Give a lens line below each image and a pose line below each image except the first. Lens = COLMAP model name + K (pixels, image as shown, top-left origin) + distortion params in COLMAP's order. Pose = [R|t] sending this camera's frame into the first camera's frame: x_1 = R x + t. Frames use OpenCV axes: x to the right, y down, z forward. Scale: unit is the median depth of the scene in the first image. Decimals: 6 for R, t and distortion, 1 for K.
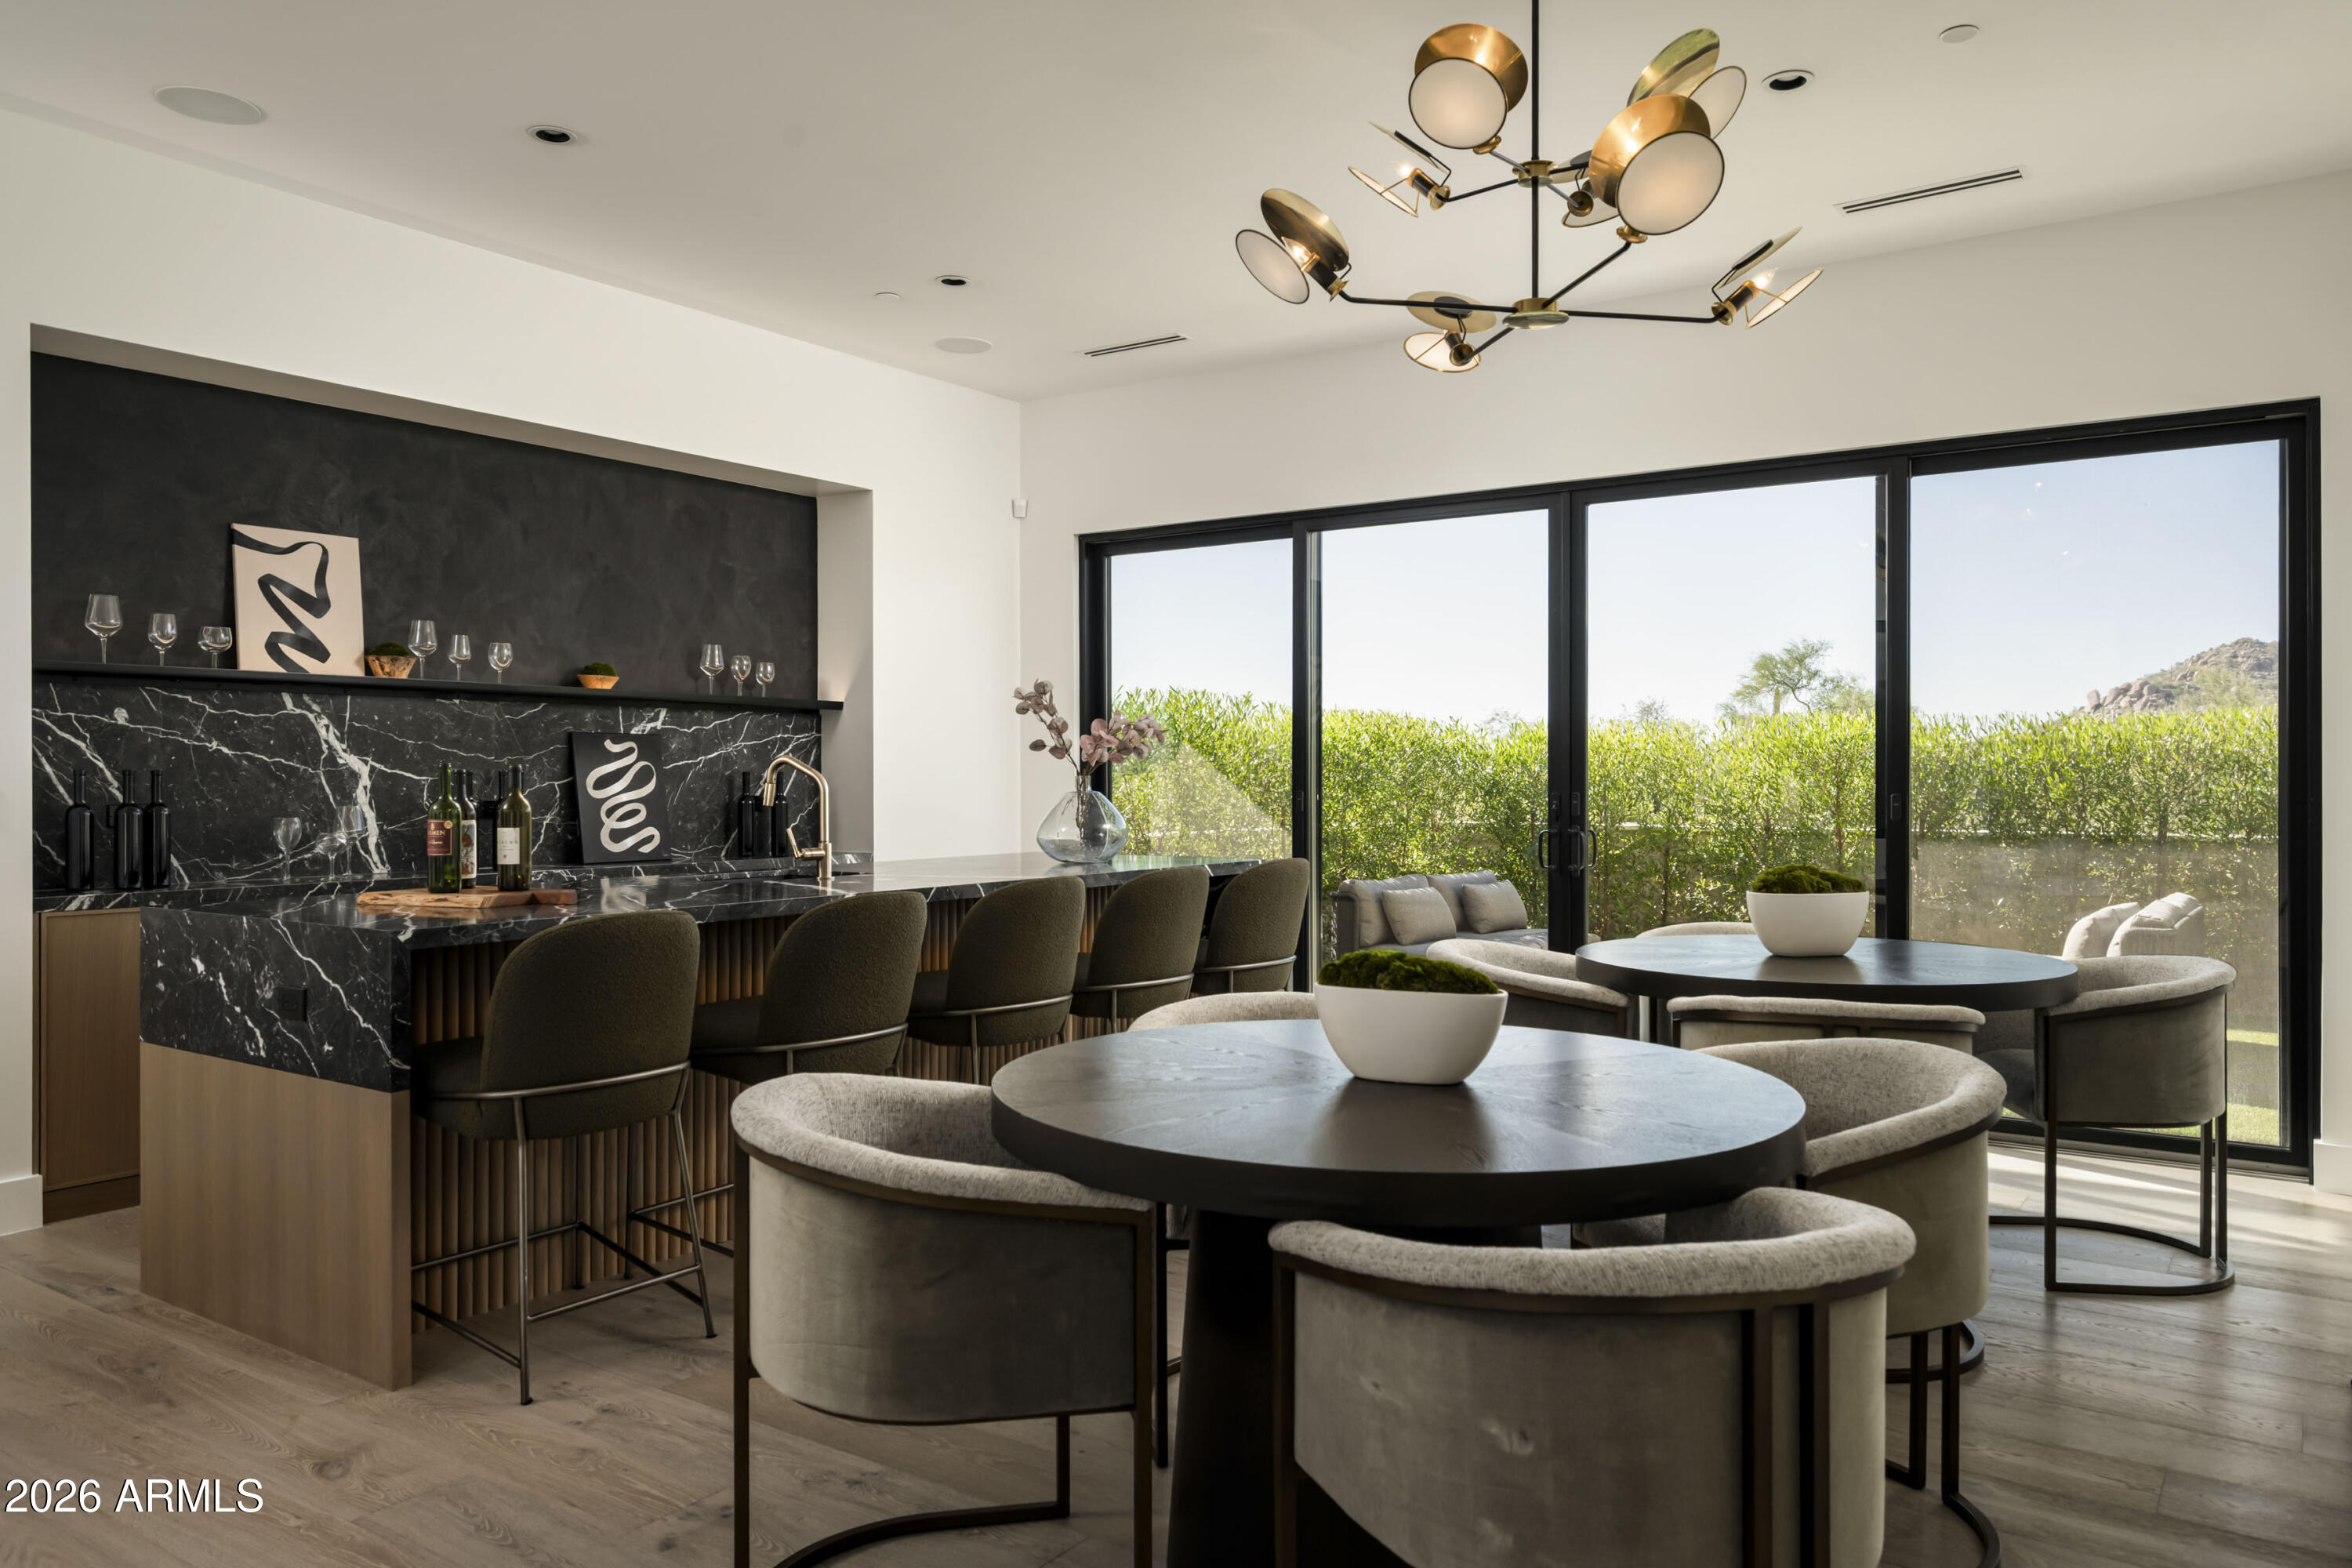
lens RADIAL K [[1614.9, 0, 1176.0], [0, 1614.9, 784.0], [0, 0, 1]] dist [0.007122, 0.001134]
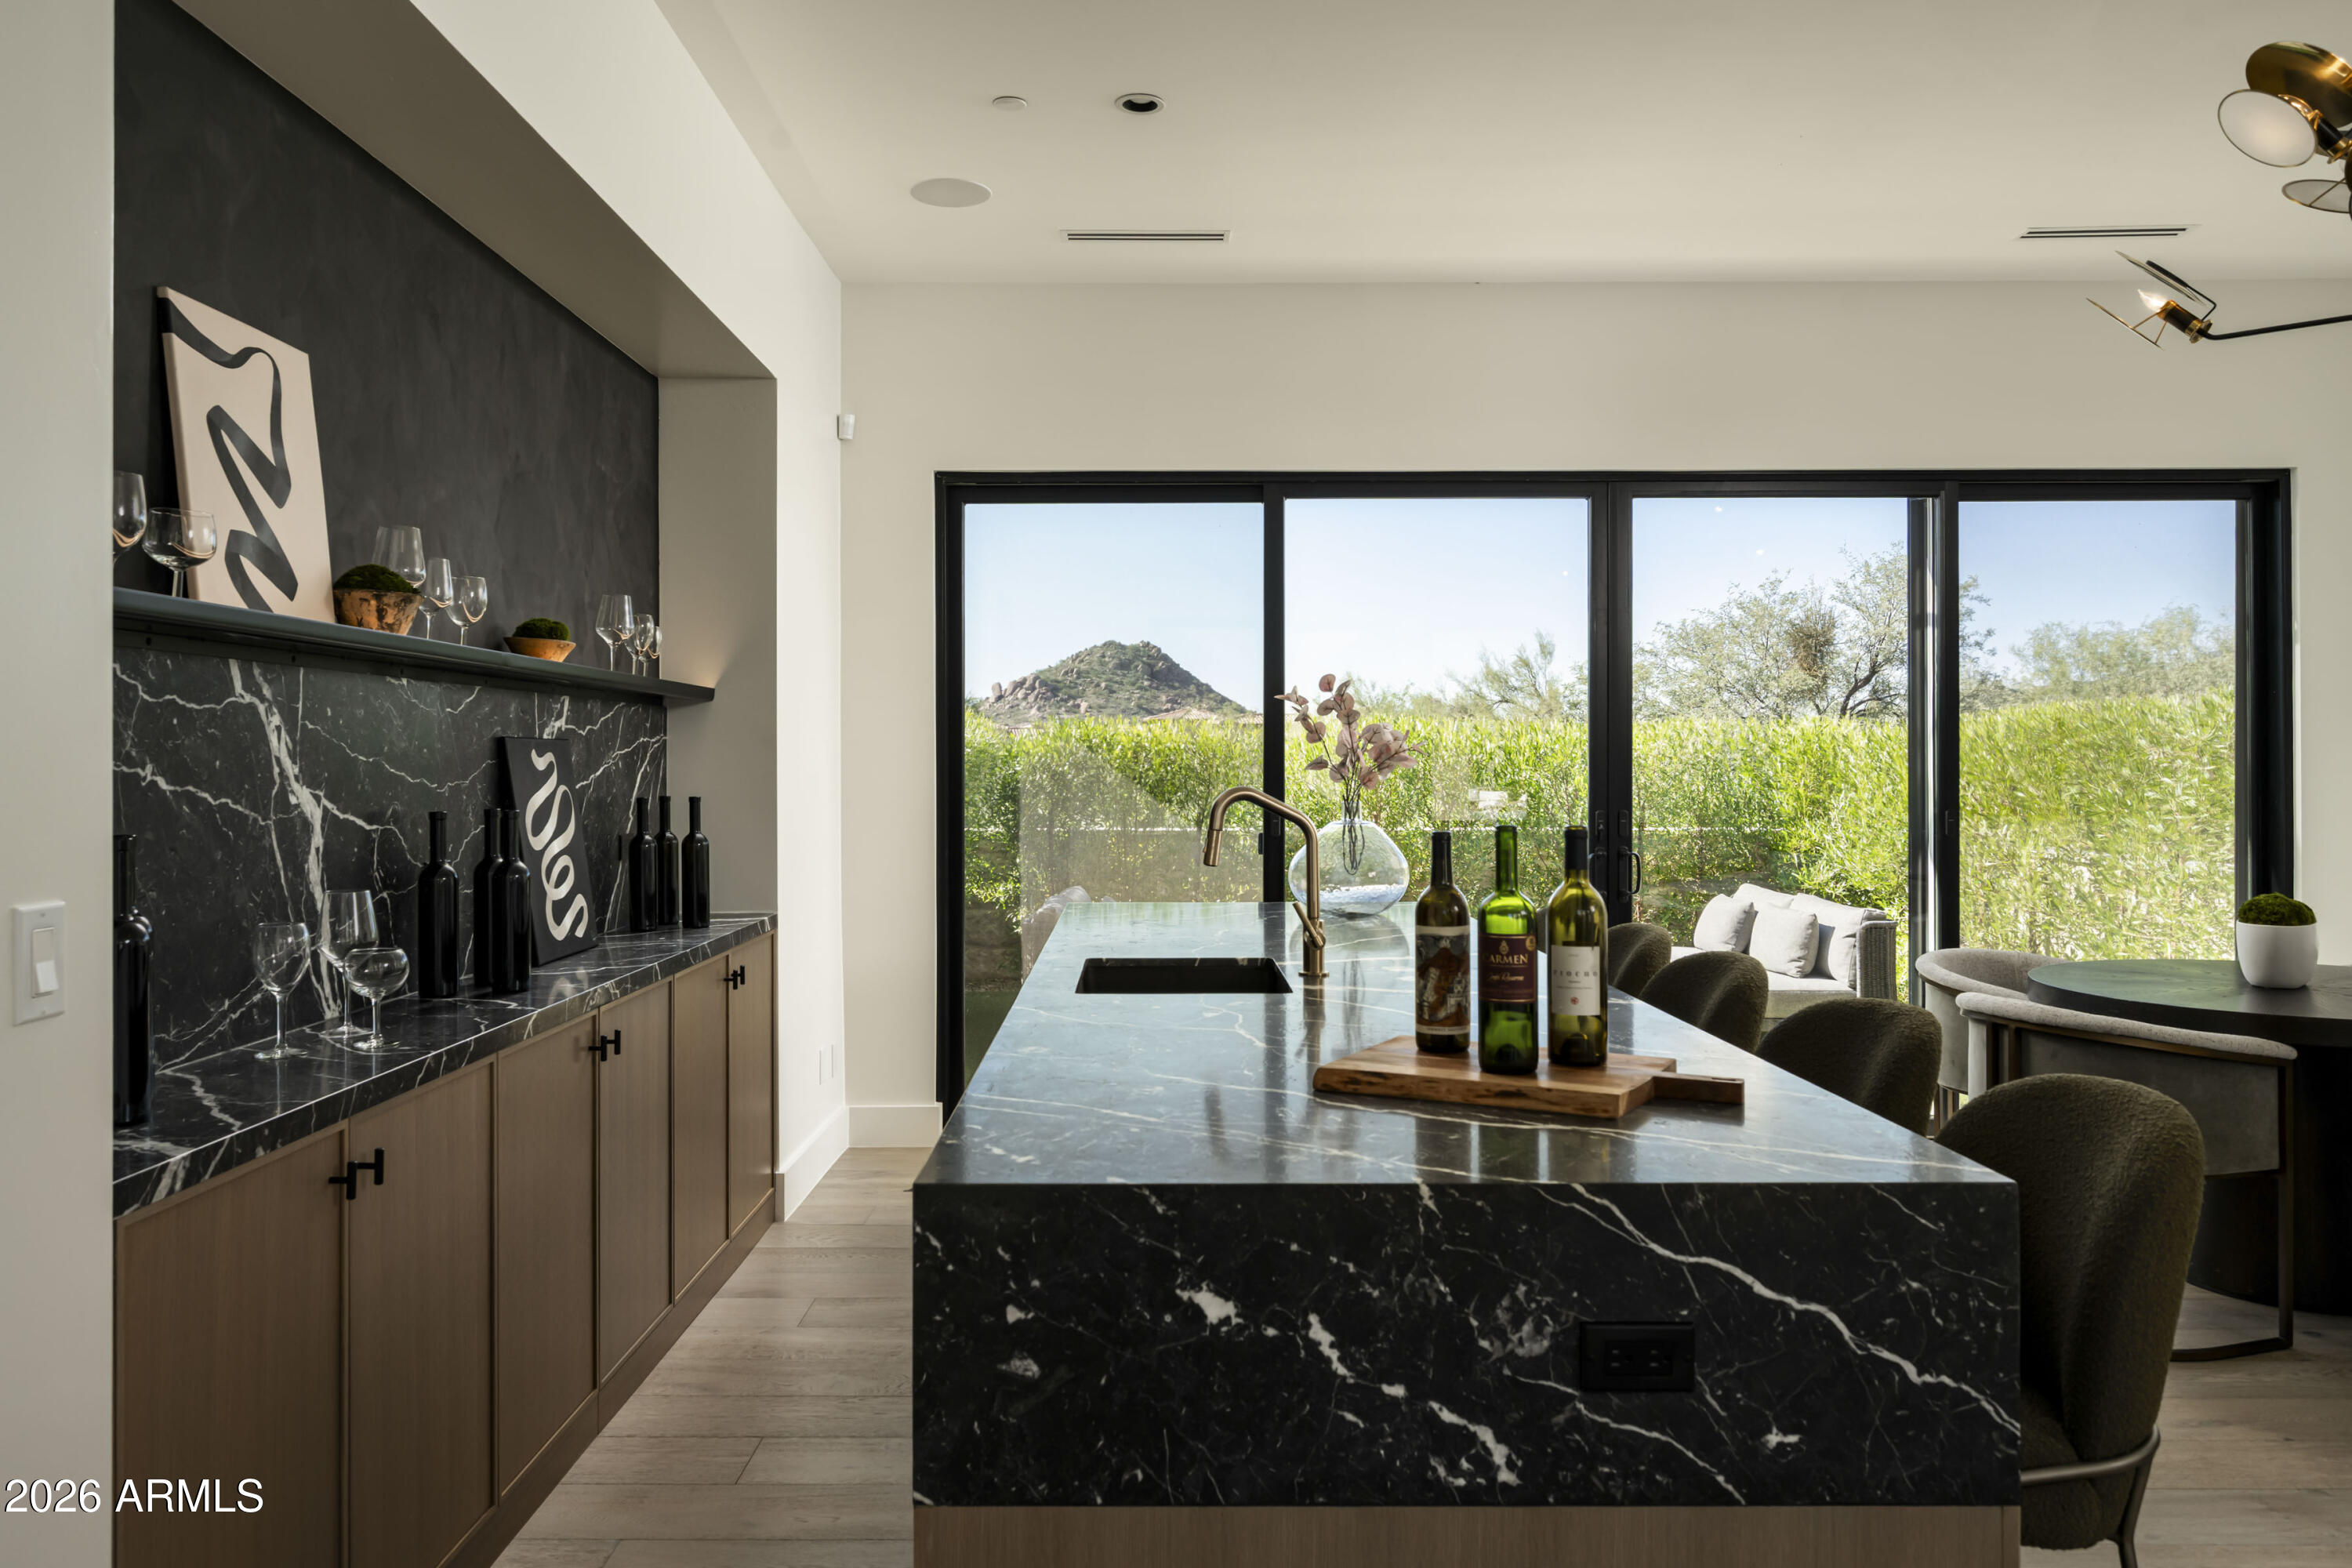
lens RADIAL K [[1662.1, 0, 1166.3], [0, 1662.1, 776.7], [0, 0, 1]] dist [-0.003385, 0.000404]
pose [[0.821006, -0.006432, 0.570883, -0.591474], [0.004301, 0.999978, 0.005081, -0.022751], [-0.570903, -0.001716, 0.821015, 0.434020]]
